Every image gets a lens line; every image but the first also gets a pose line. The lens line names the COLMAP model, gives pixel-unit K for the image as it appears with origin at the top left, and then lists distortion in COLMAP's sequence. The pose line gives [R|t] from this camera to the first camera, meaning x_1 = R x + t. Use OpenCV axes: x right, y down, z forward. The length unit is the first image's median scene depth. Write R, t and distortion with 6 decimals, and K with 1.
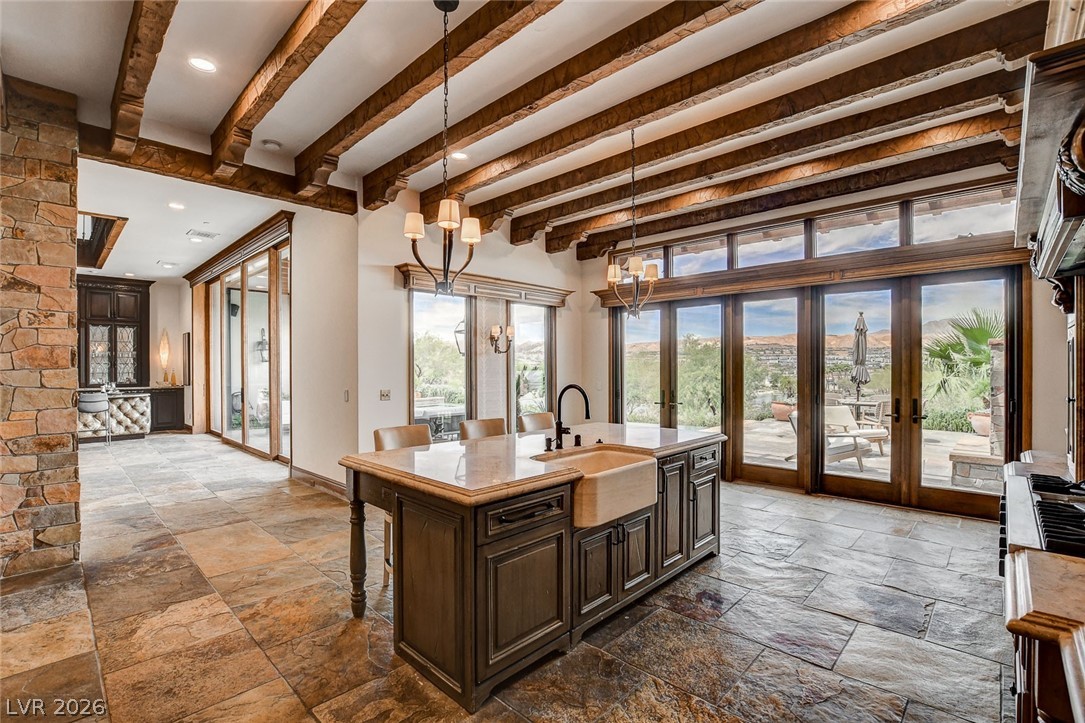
lens RADIAL K [[487.4, 0, 512.8], [0, 487.4, 373.4], [0, 0, 1]] dist [0.001408, -0.000090]
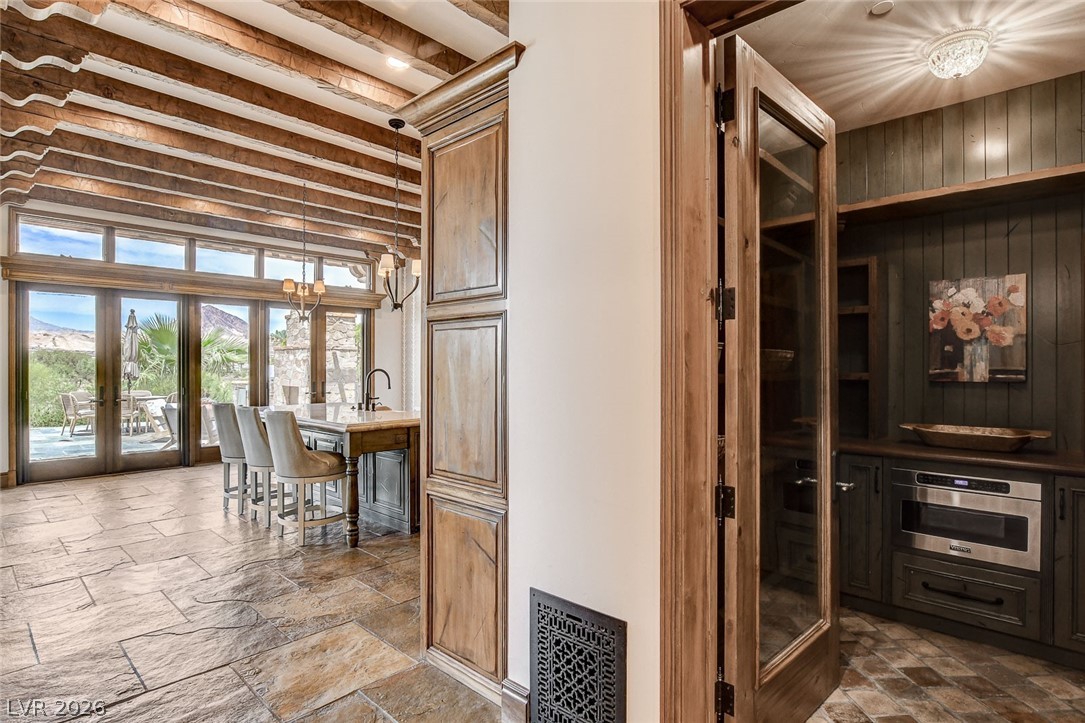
lens RADIAL K [[535.2, 0, 542.5], [0, 535.2, 361.5], [0, 0, 1]] dist [0.001081, 0.000062]
pose [[-0.058923, 0.010906, 0.998203, -1.337678], [0.008415, 0.999910, -0.010428, 0.015572], [-0.998227, 0.007786, -0.059010, 0.429527]]
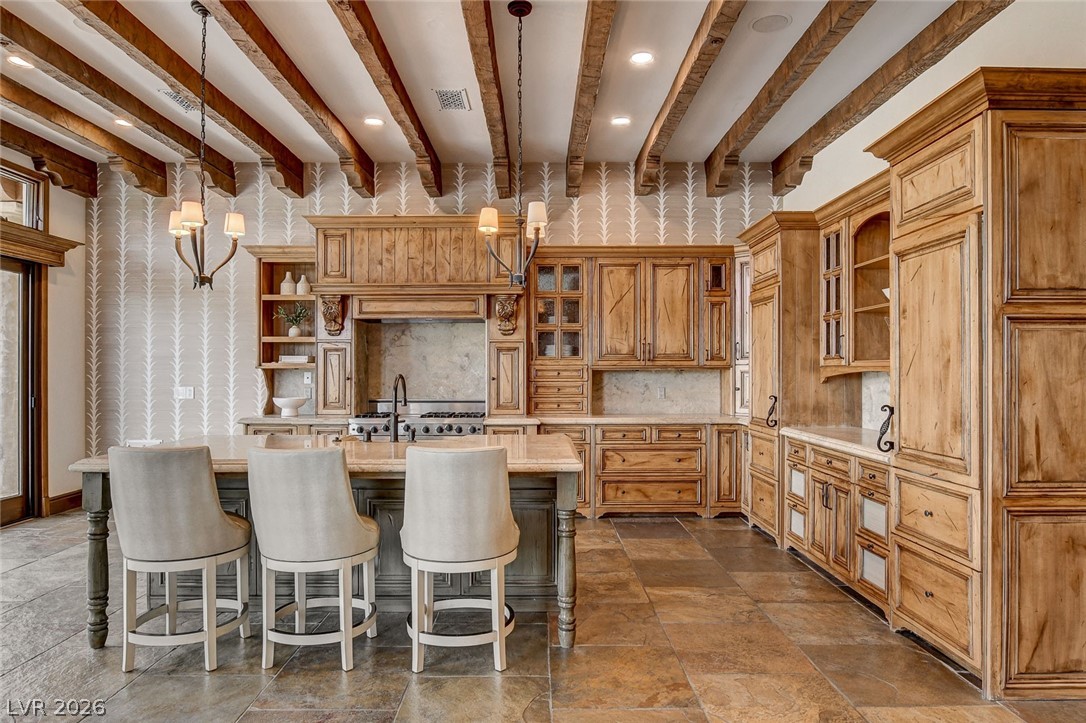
lens RADIAL K [[636.5, 0, 543.0], [0, 636.5, 361.5], [0, 0, 1]] dist [-0.004055, -0.001388]
pose [[-0.722866, 0.017235, 0.690773, -0.794090], [0.006438, 0.999813, -0.018209, 0.016577], [-0.690958, -0.008715, -0.722843, 1.375199]]
